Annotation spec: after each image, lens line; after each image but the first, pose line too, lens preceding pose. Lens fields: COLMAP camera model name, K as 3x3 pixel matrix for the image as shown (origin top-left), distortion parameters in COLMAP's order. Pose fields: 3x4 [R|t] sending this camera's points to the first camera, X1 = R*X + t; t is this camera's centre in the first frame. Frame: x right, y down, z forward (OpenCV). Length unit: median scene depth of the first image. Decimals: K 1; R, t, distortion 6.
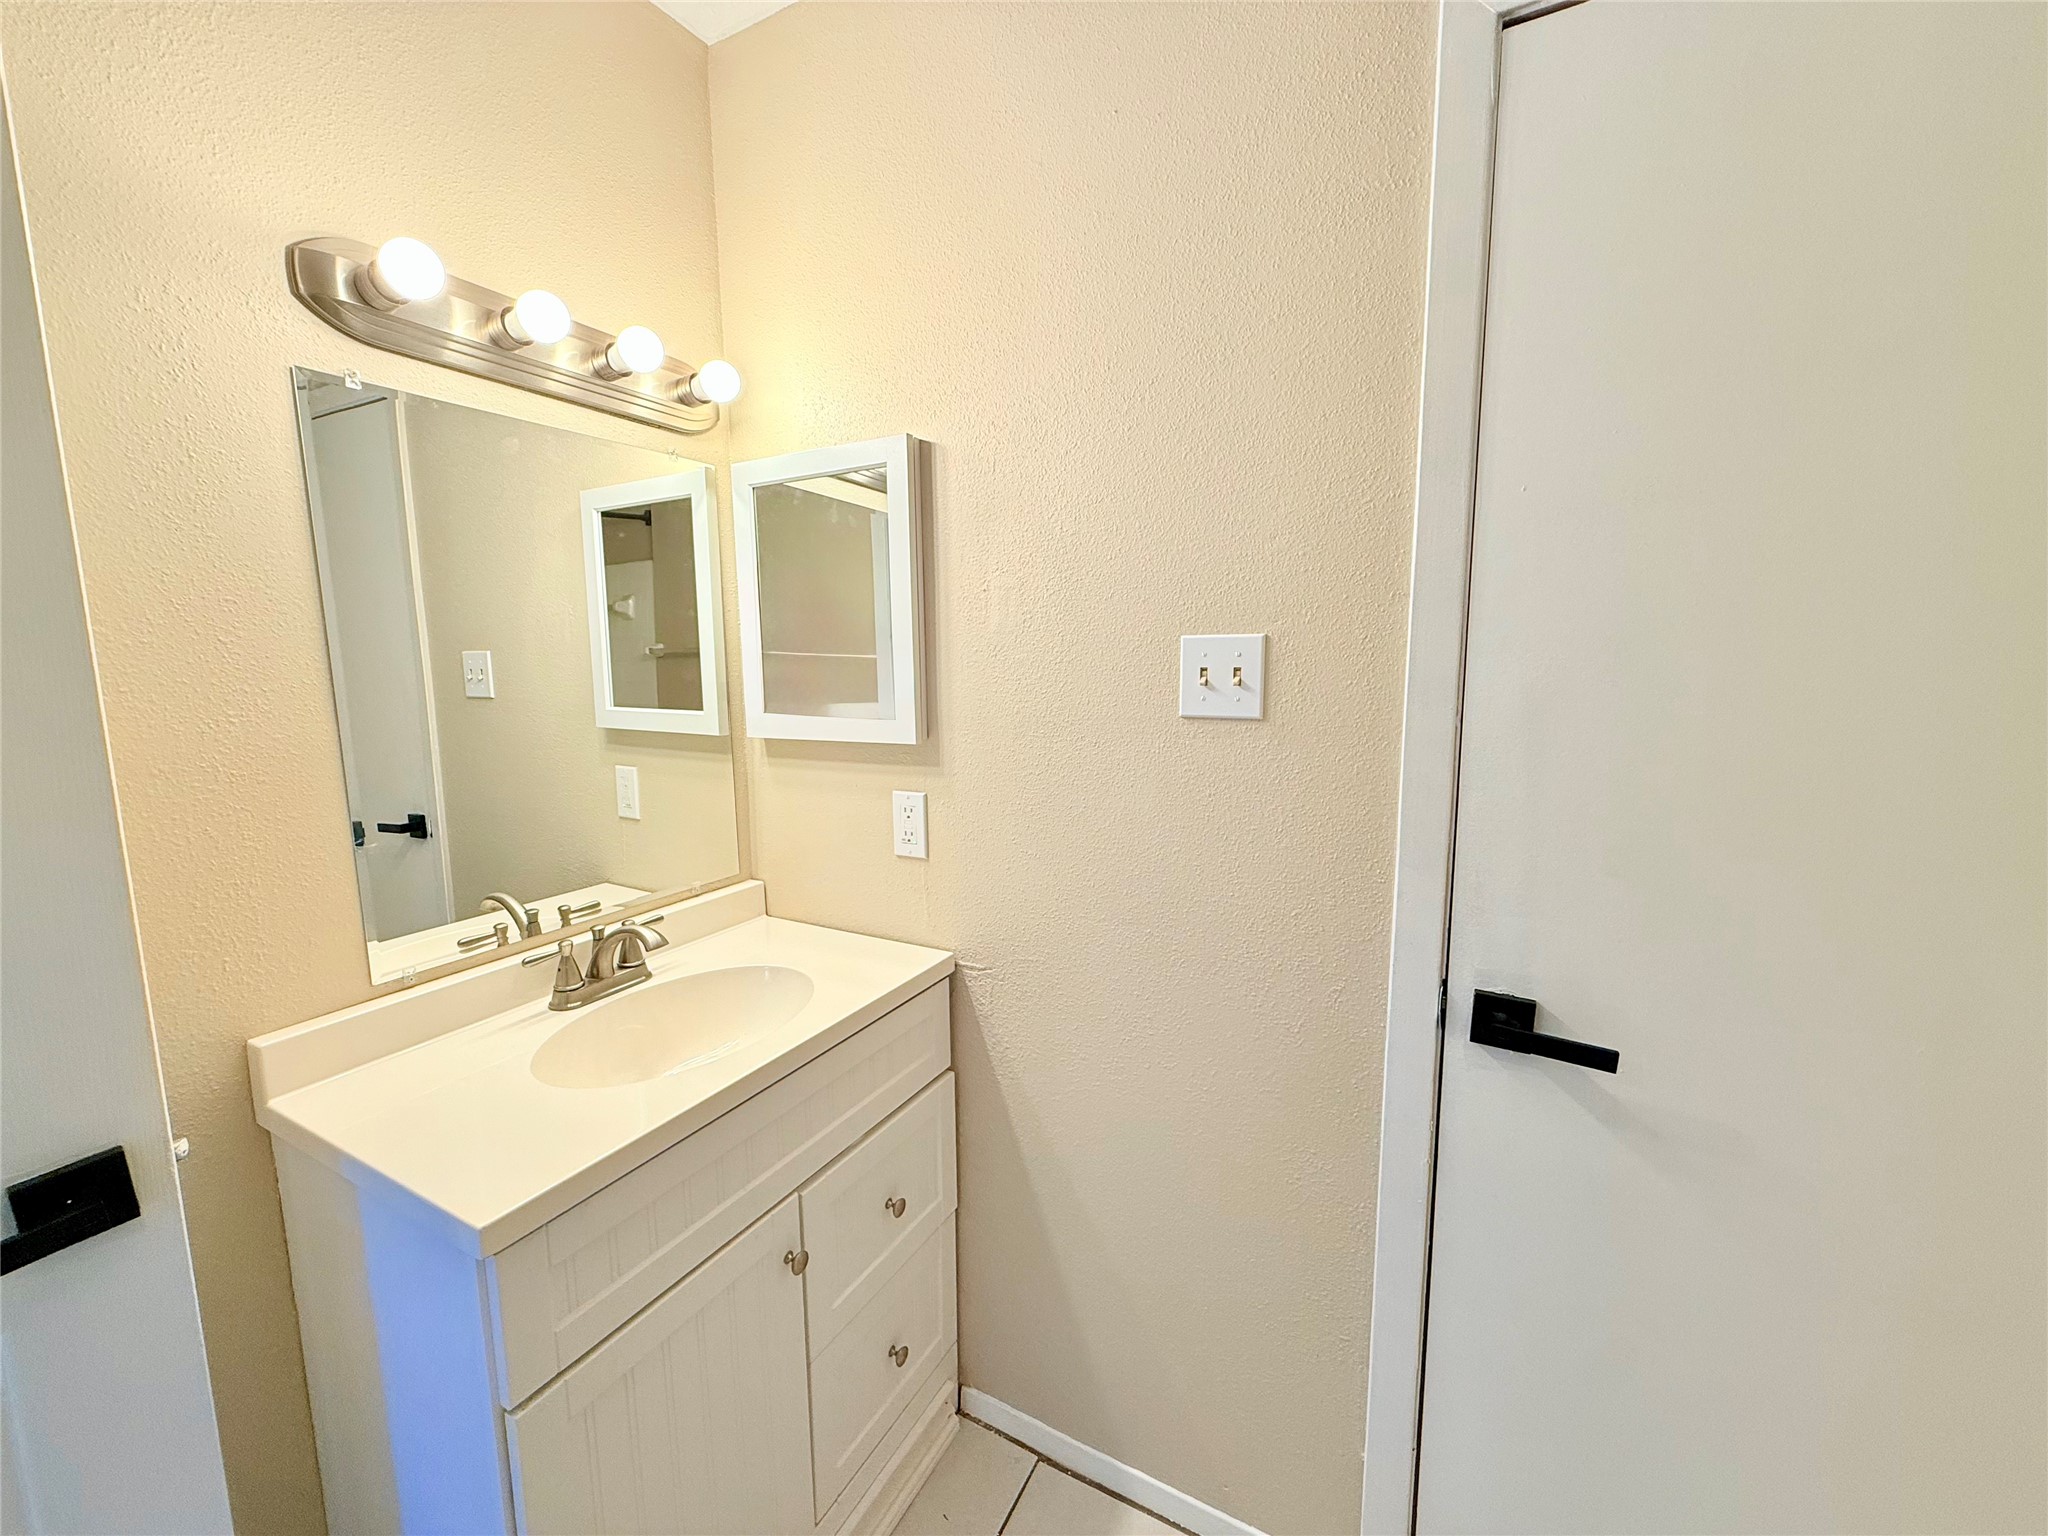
lens RADIAL K [[818.0, 0, 1016.4], [0, 818.0, 766.1], [0, 0, 1]] dist [0.002307, -0.000078]
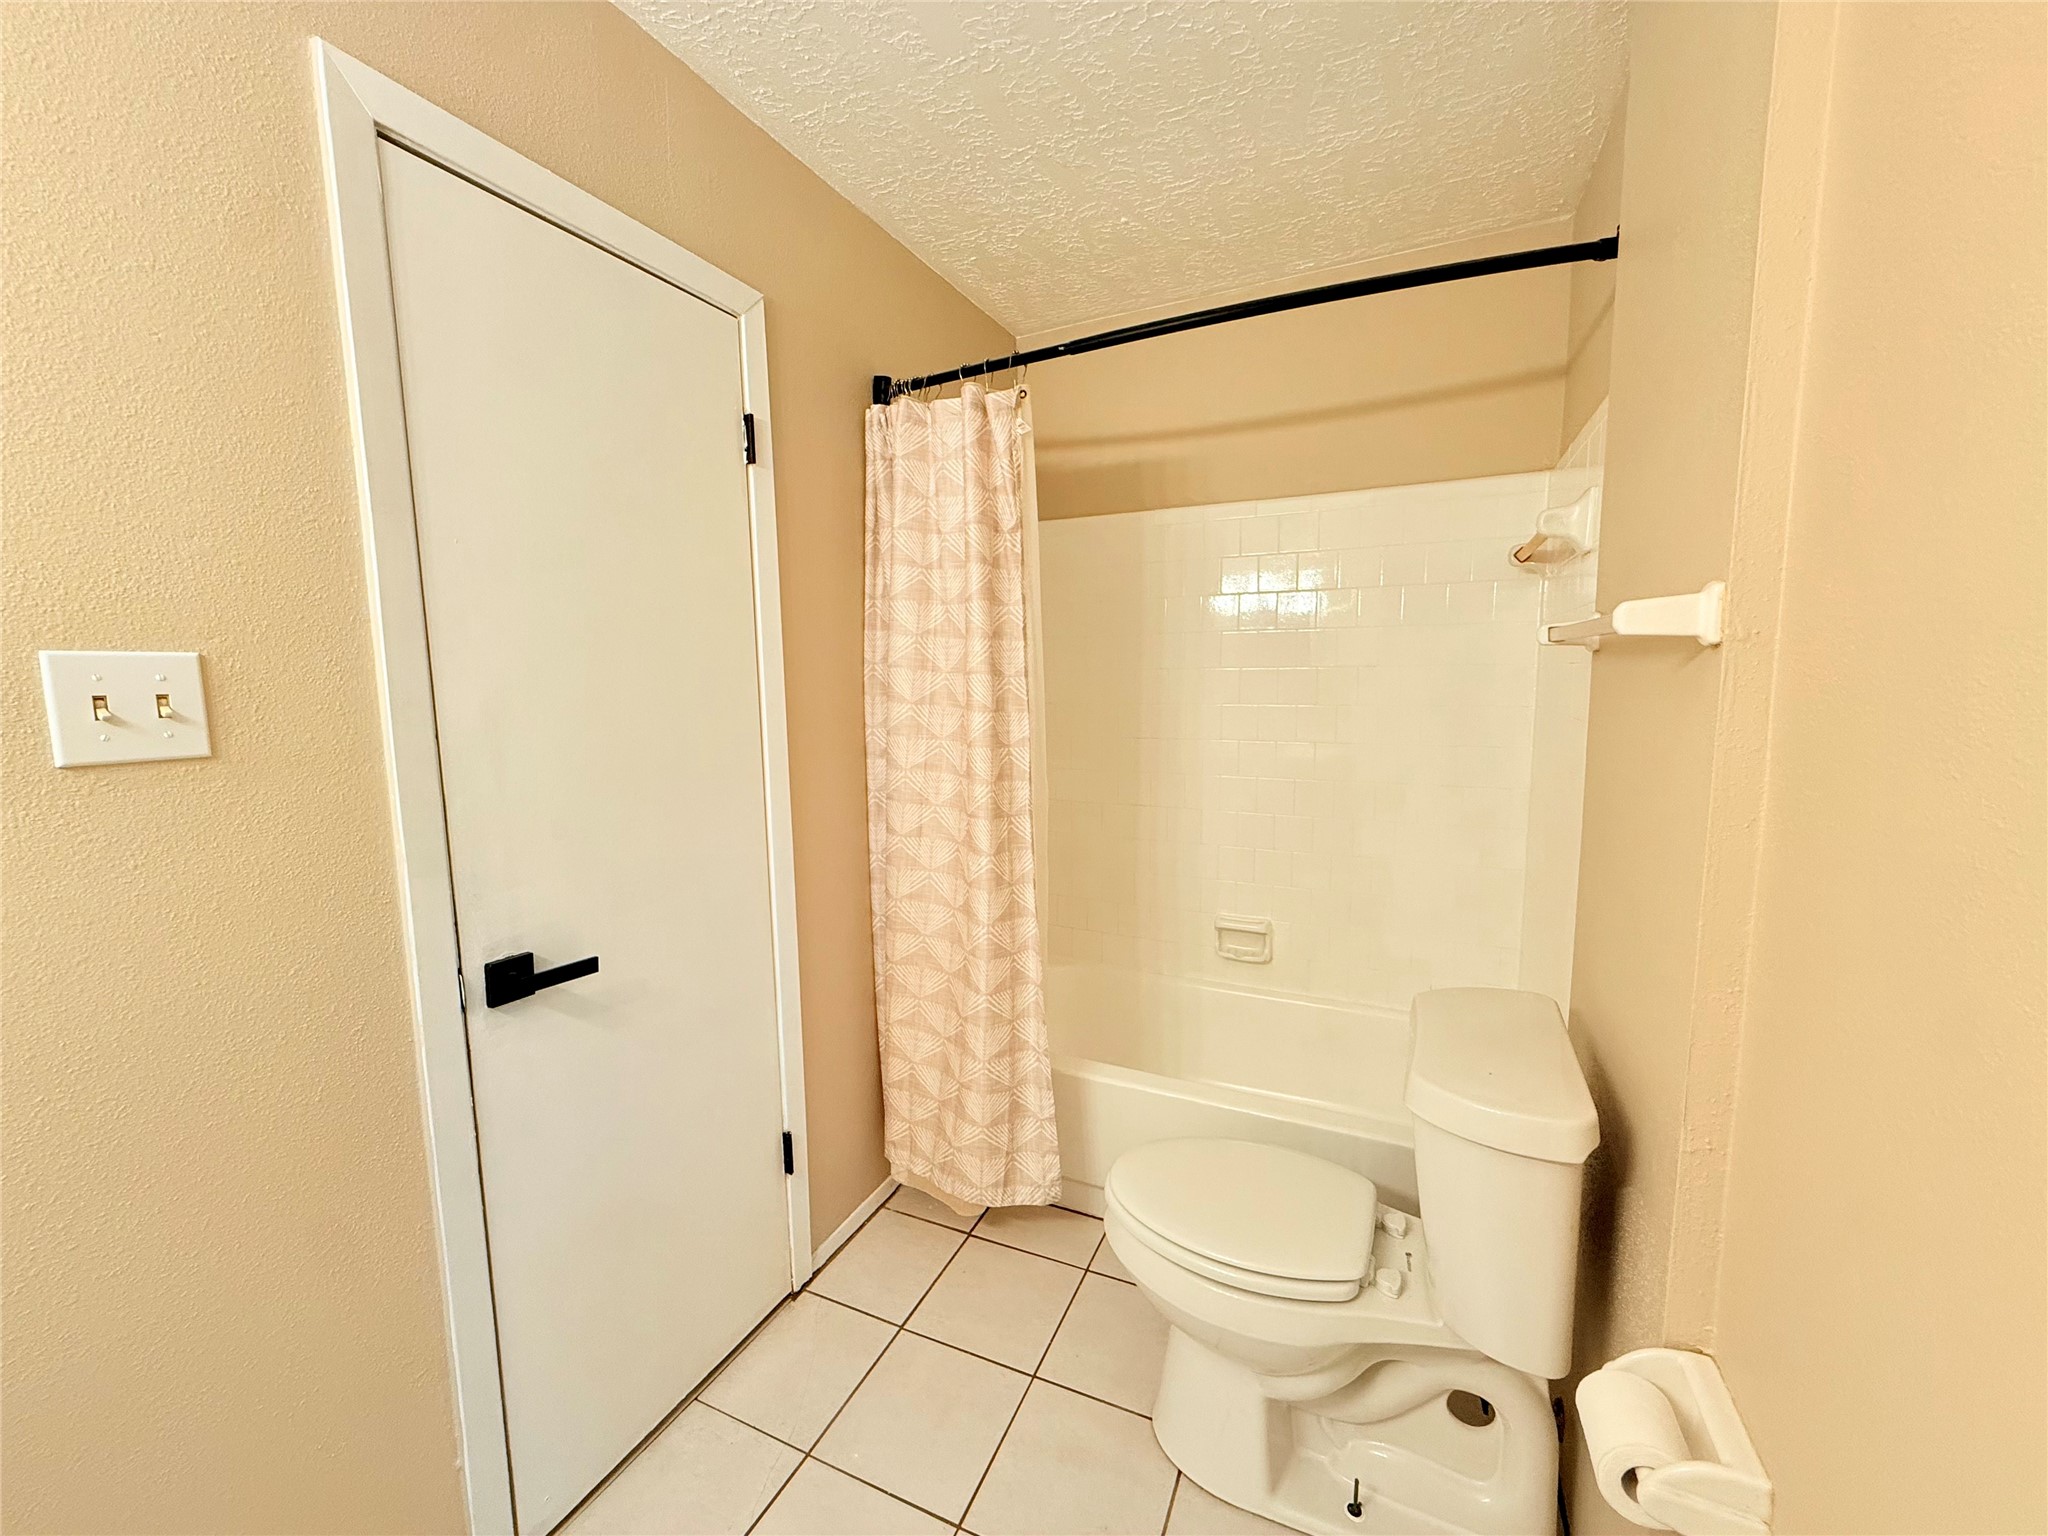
lens RADIAL K [[818.0, 0, 1024.2], [0, 818.0, 768.4], [0, 0, 1]] dist [0.002307, -0.000078]
pose [[-0.072777, -0.107813, 0.991504, -0.578100], [0.147046, 0.982116, 0.117585, -0.023174], [-0.986449, 0.154354, -0.055622, 0.247337]]
